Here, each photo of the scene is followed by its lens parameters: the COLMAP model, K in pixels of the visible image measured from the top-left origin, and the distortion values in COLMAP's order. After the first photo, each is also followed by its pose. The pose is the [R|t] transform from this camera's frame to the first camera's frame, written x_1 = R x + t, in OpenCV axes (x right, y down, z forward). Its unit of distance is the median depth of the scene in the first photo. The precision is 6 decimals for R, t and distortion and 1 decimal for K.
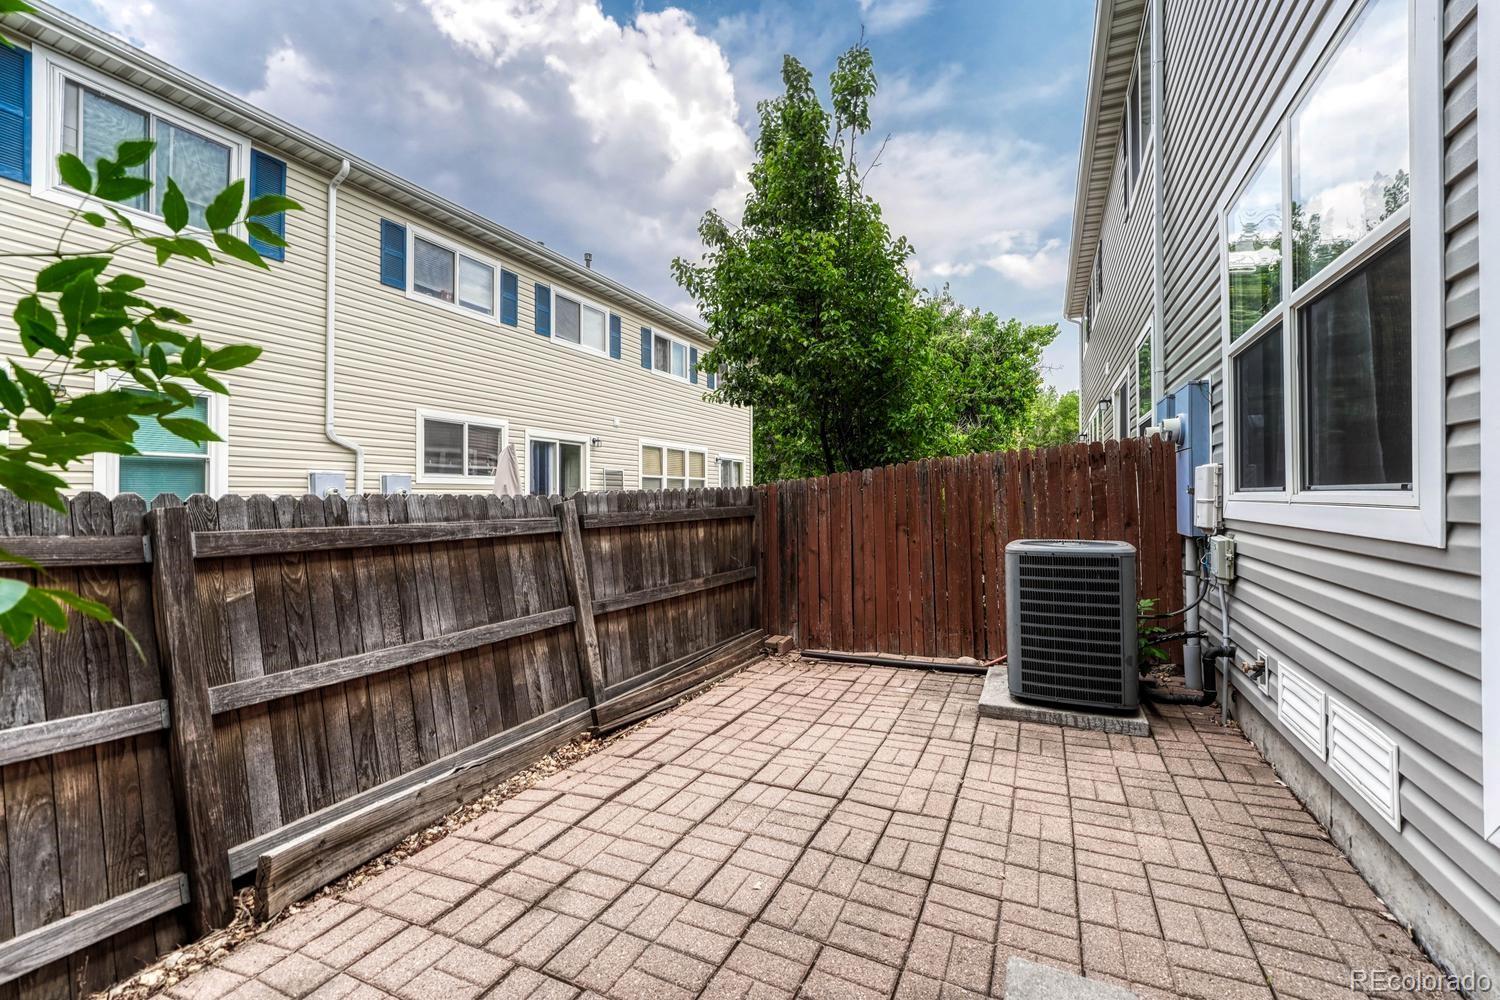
lens RADIAL K [[628.1, 0, 743.9], [0, 628.1, 502.4], [0, 0, 1]] dist [-0.001436, -0.000020]
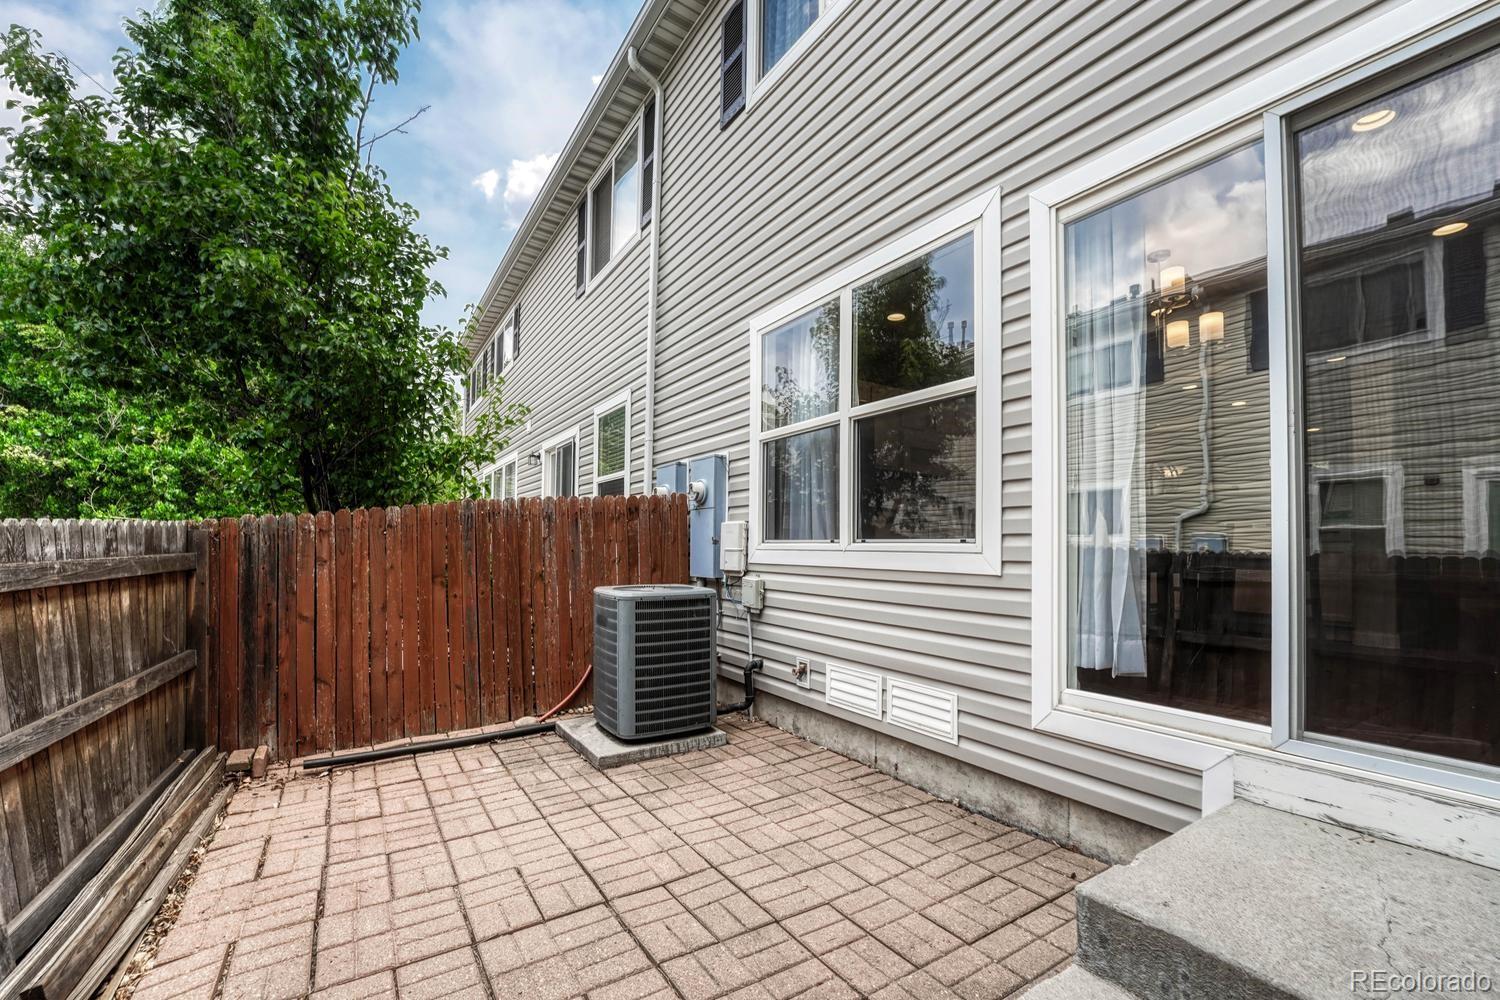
lens RADIAL K [[636.4, 0, 757.6], [0, 636.4, 542.0], [0, 0, 1]] dist [-0.020522, 0.000686]
pose [[0.510549, 0.018191, 0.859656, -0.305122], [-0.003458, 0.999812, -0.019103, 0.005654], [-0.859842, 0.006780, 0.510516, 0.253931]]
